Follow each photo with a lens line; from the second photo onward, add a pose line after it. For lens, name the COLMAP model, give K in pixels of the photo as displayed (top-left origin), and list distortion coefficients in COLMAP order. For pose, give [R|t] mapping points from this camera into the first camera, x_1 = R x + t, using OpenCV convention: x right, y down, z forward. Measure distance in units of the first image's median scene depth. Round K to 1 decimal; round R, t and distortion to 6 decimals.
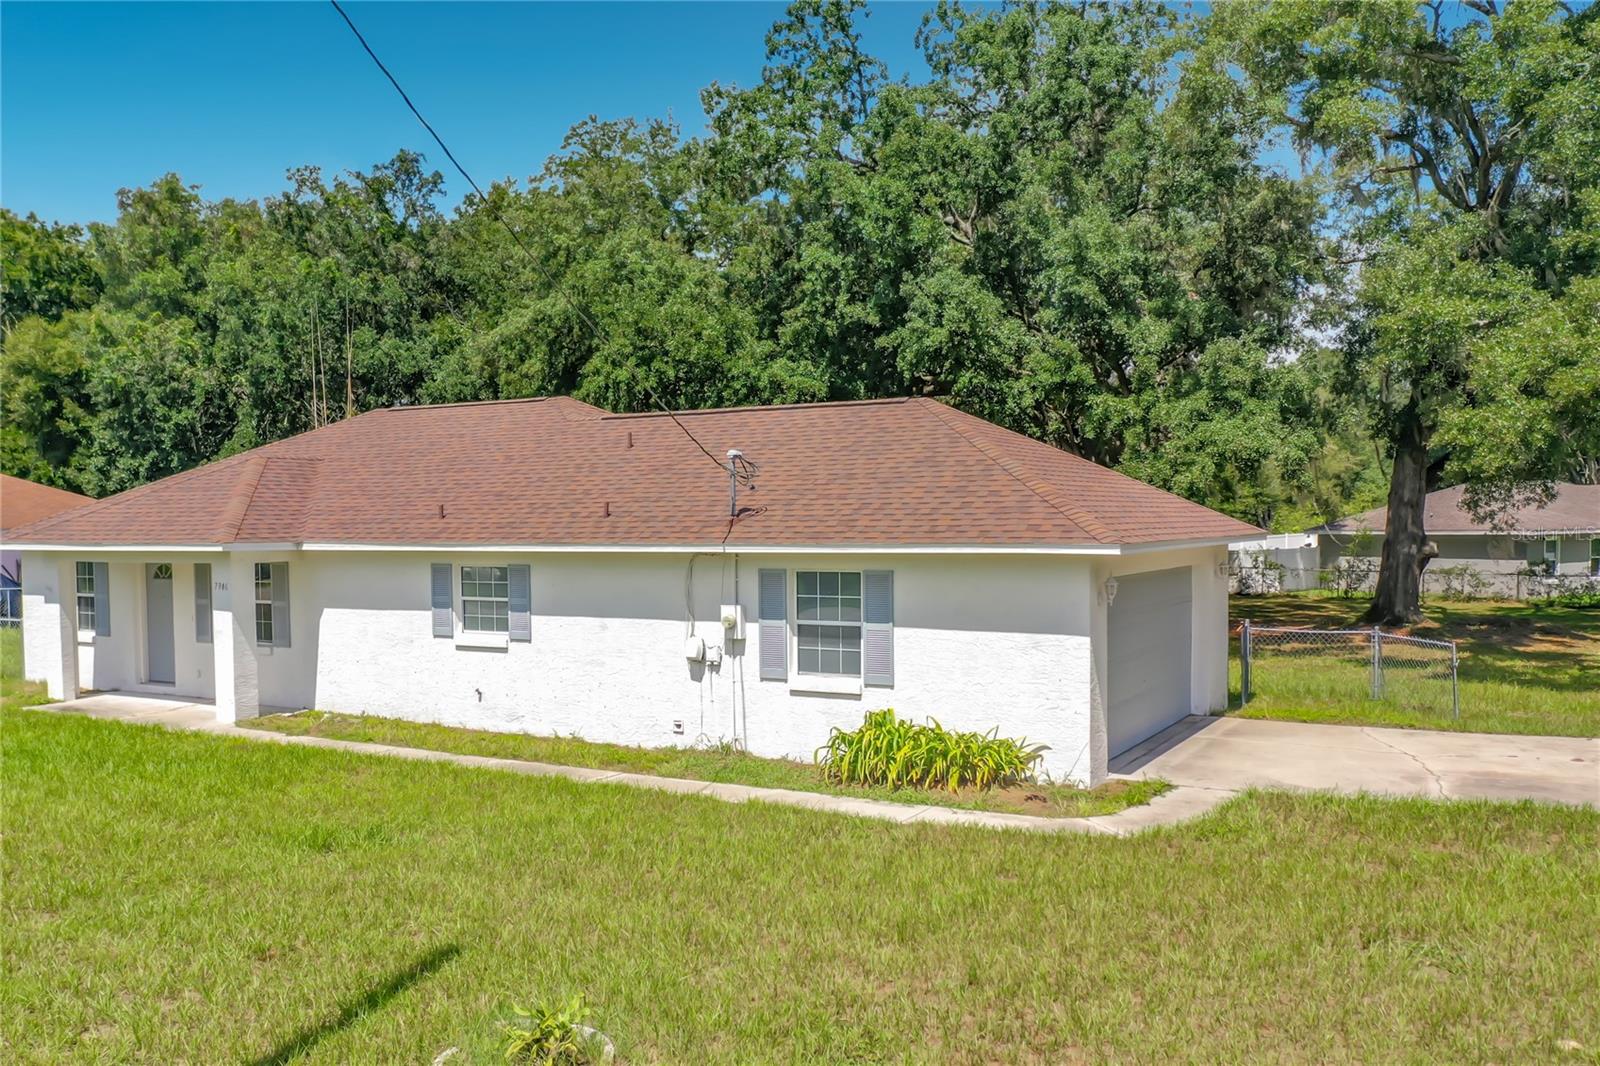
lens RADIAL K [[1328.9, 0, 800.0], [0, 1328.9, 533.0], [0, 0, 1]] dist [-0.000200, 0.000960]
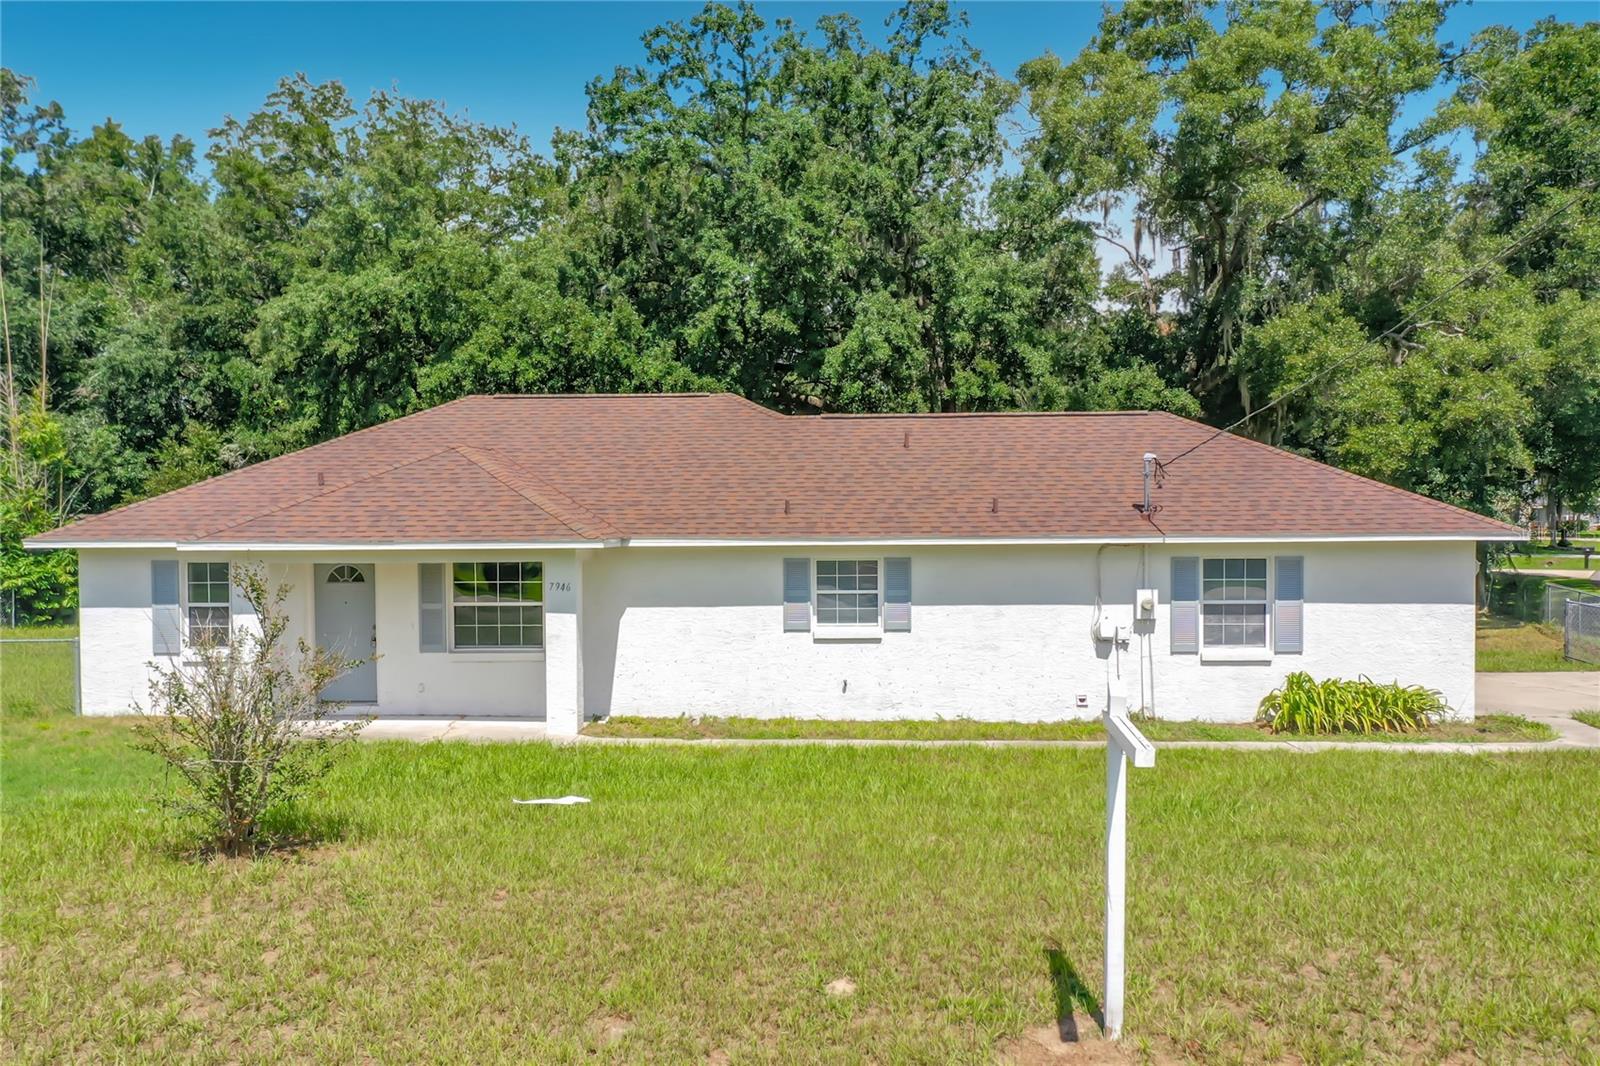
lens RADIAL K [[1275.6, 0, 800.2], [0, 1275.6, 493.3], [0, 0, 1]] dist [0.011124, 0.000603]
pose [[0.889805, 0.006766, 0.456291, -0.763378], [0.004717, 0.999700, -0.024022, -0.002976], [-0.456317, 0.023527, 0.889506, 0.149779]]
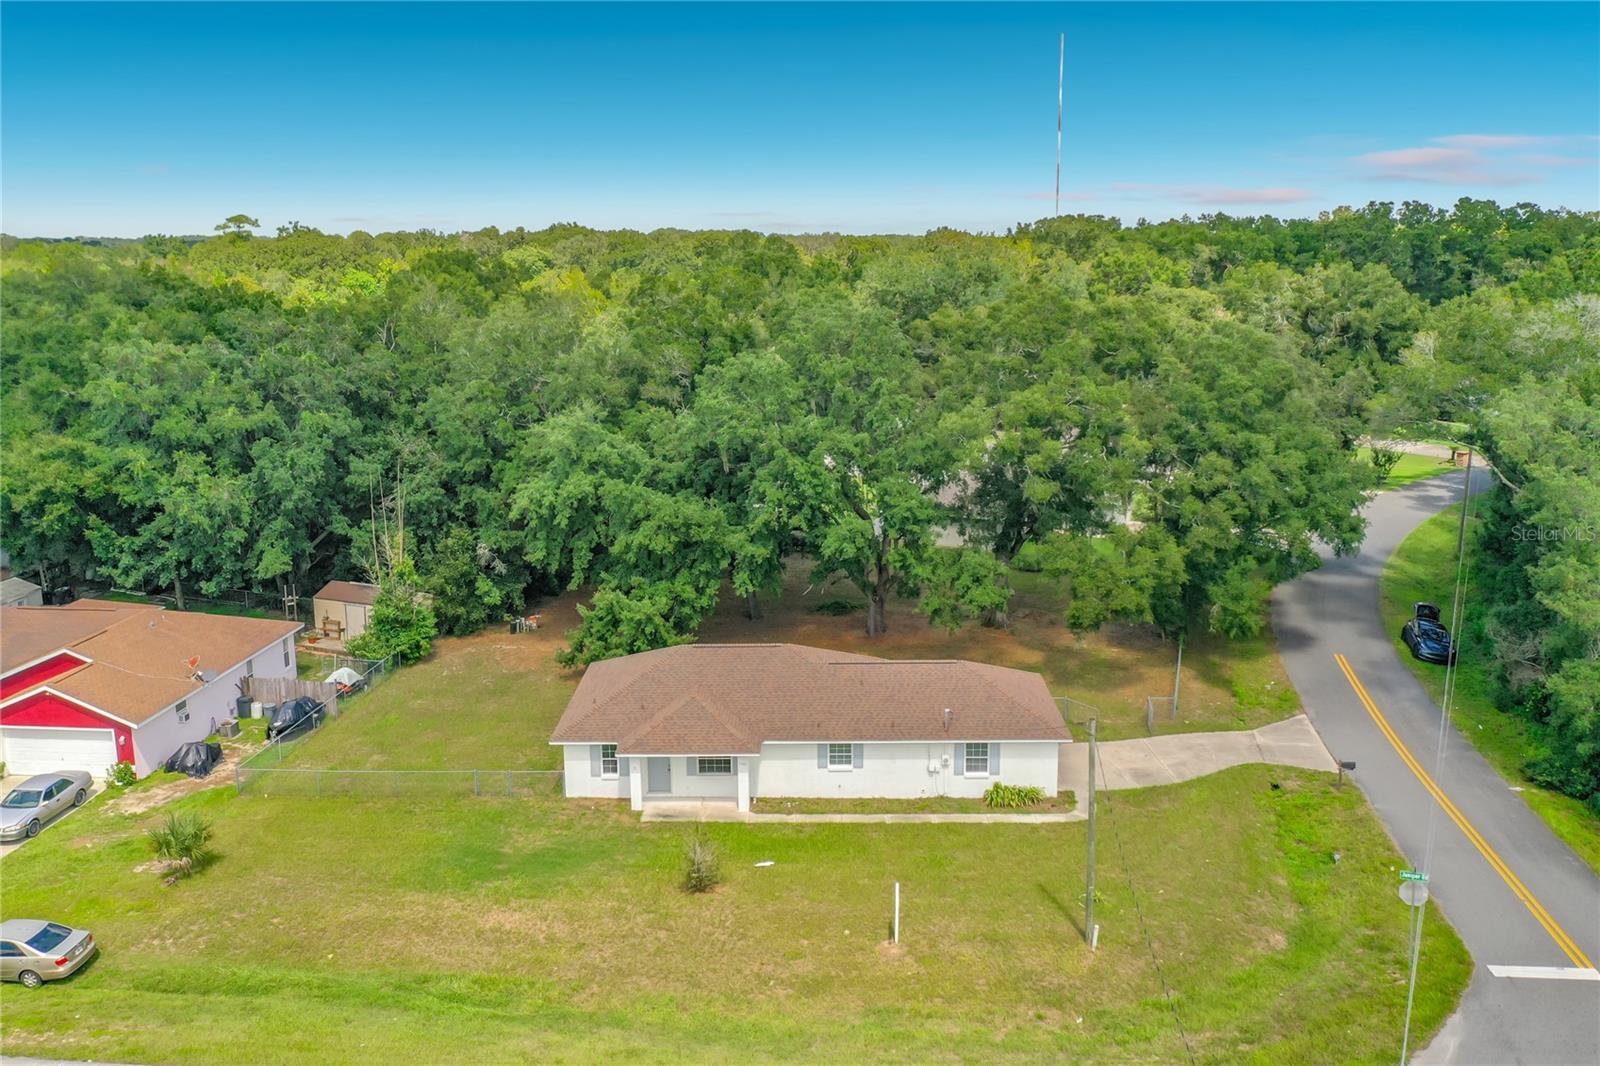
lens RADIAL K [[1275.6, 0, 800.2], [0, 1275.6, 493.3], [0, 0, 1]] dist [0.011124, 0.000603]
pose [[0.875654, -0.097537, 0.472987, -1.655448], [0.012077, 0.983509, 0.180455, -1.063078], [-0.482788, -0.152303, 0.862391, -1.320604]]
